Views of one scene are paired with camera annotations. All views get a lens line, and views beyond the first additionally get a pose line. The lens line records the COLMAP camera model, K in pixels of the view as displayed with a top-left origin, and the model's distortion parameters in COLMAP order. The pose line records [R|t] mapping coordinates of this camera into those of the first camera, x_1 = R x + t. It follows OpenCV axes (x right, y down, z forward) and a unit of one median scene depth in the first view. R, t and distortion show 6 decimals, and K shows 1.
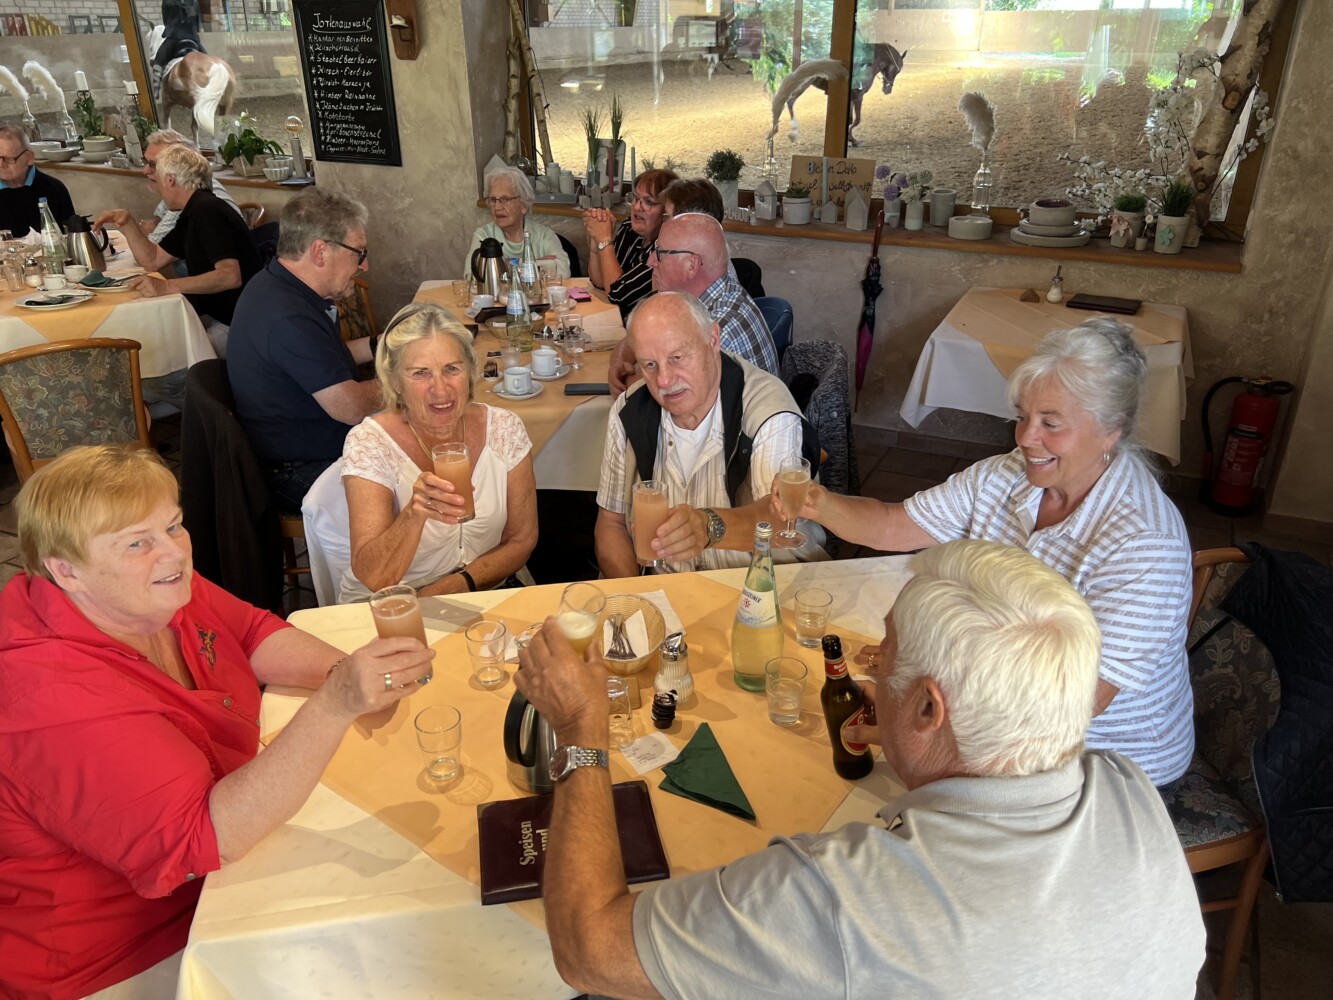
lens RADIAL K [[1007.5, 0, 670.5], [0, 1007.5, 552.6], [0, 0, 1]] dist [0.010741, -0.029378]
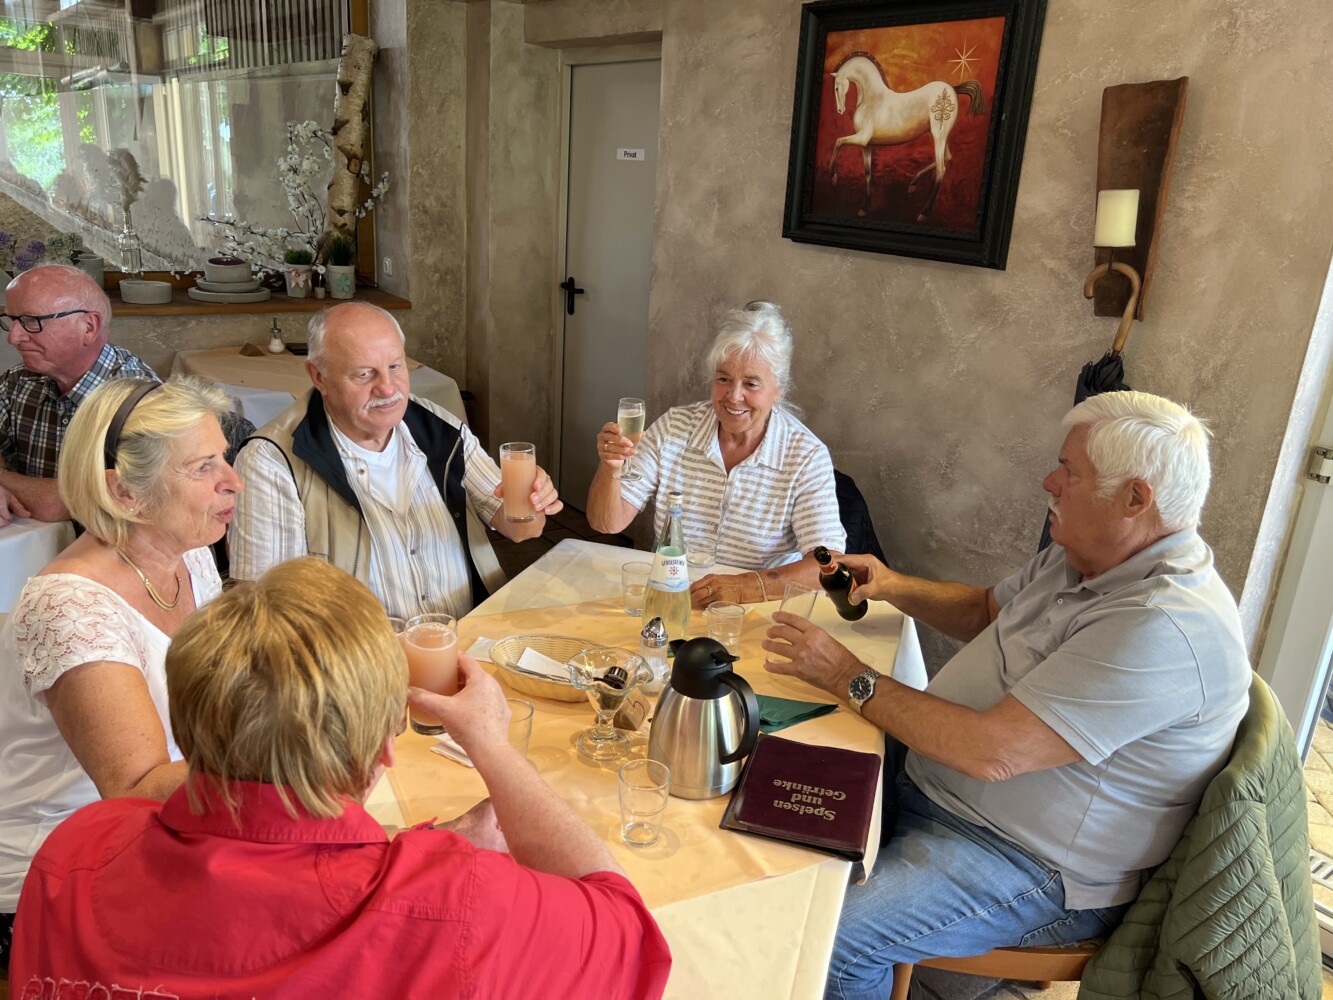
lens RADIAL K [[997.4, 0, 666.5], [0, 997.4, 500.0], [0, 0, 1]] dist [0.054256, -0.070368]
pose [[0.483261, -0.244988, 0.840500, -0.324081], [0.346483, 0.935183, 0.073369, -0.049132], [-0.803995, 0.255763, 0.536821, 0.181733]]
